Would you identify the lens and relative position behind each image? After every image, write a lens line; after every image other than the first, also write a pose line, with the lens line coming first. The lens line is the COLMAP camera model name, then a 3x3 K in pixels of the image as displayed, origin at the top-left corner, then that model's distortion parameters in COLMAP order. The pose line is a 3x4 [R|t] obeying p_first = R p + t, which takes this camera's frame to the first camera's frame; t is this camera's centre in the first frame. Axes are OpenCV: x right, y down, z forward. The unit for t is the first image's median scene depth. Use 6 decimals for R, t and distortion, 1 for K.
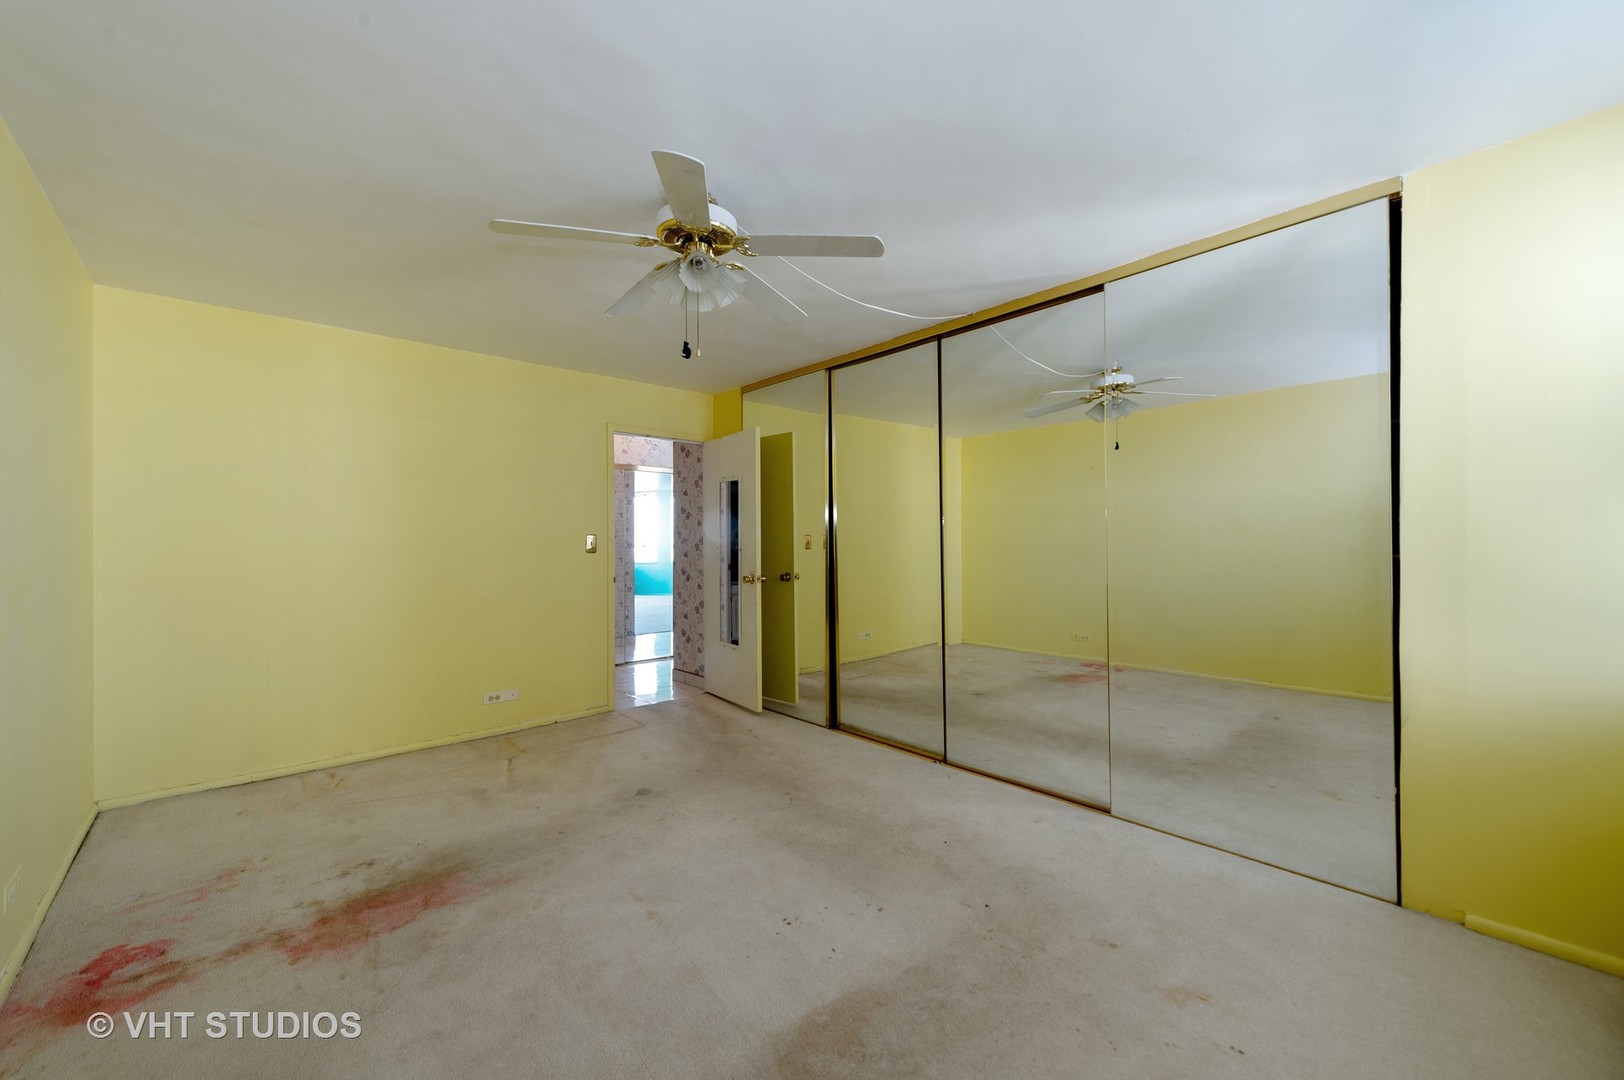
lens RADIAL K [[633.7, 0, 800.2], [0, 633.7, 535.0], [0, 0, 1]] dist [0.000489, 0.000057]
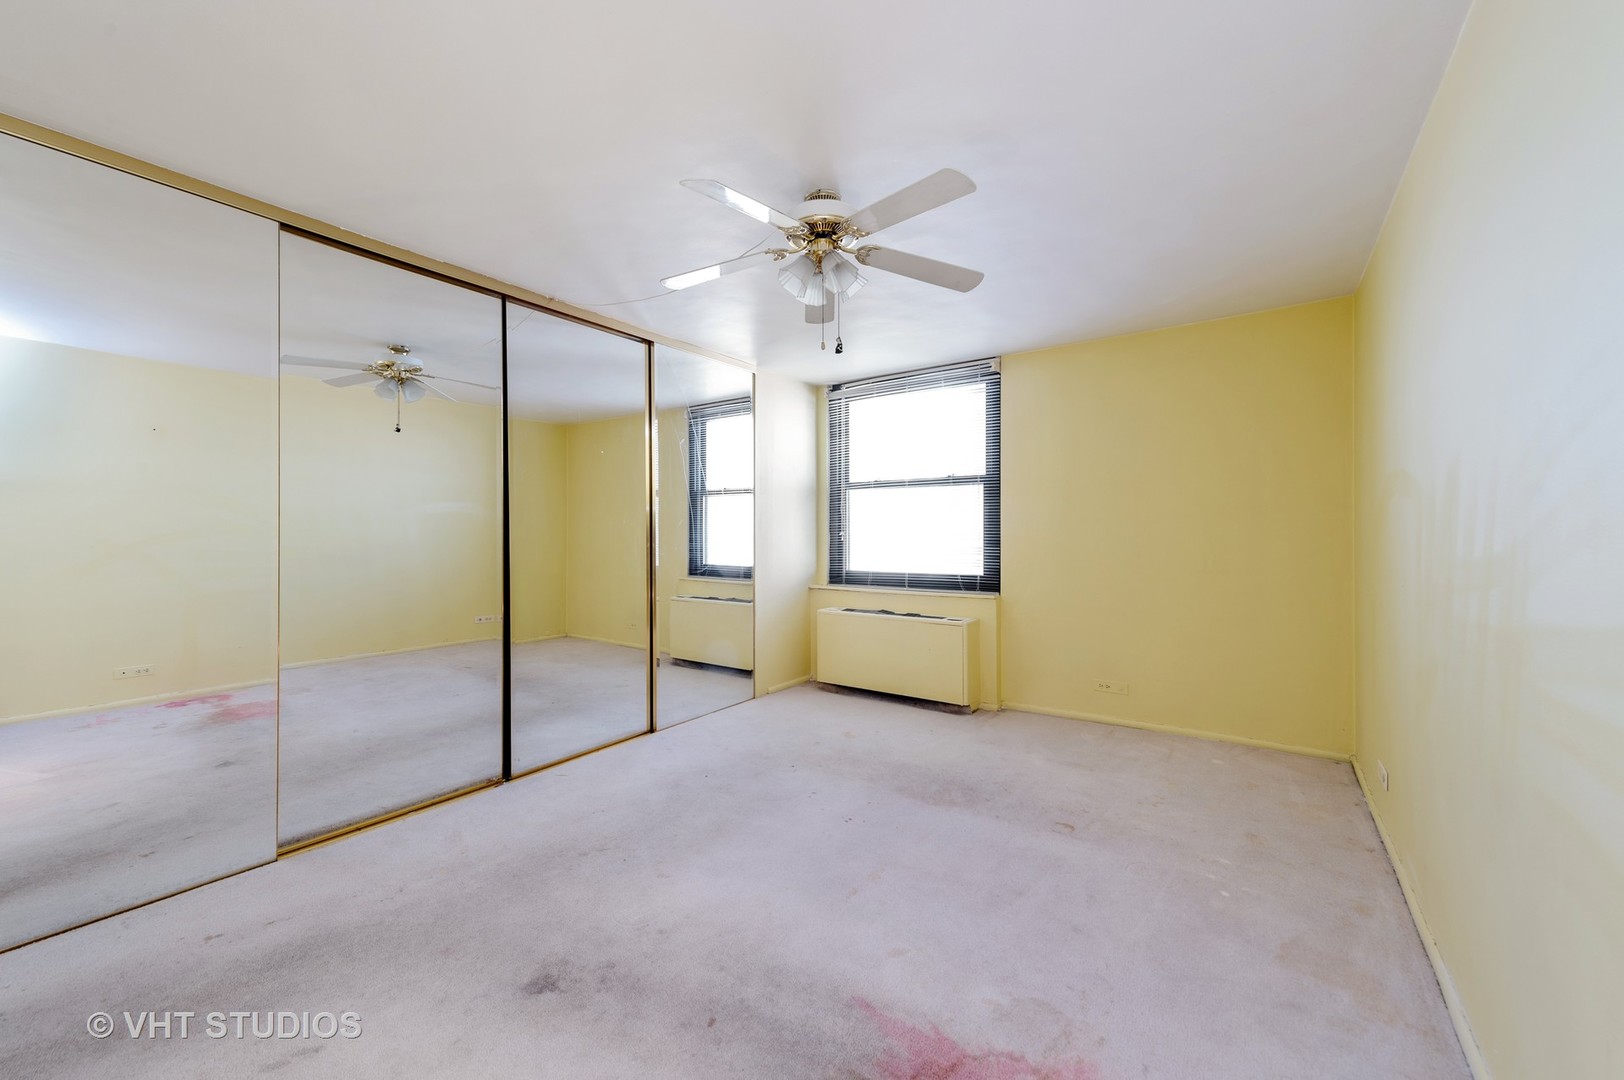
lens RADIAL K [[633.7, 0, 800.2], [0, 633.7, 535.0], [0, 0, 1]] dist [0.000489, 0.000057]
pose [[-0.248718, 0.002979, 0.968571, -0.864627], [-0.014739, 0.999868, -0.006860, 0.020514], [-0.968464, -0.015982, -0.248641, 0.963952]]
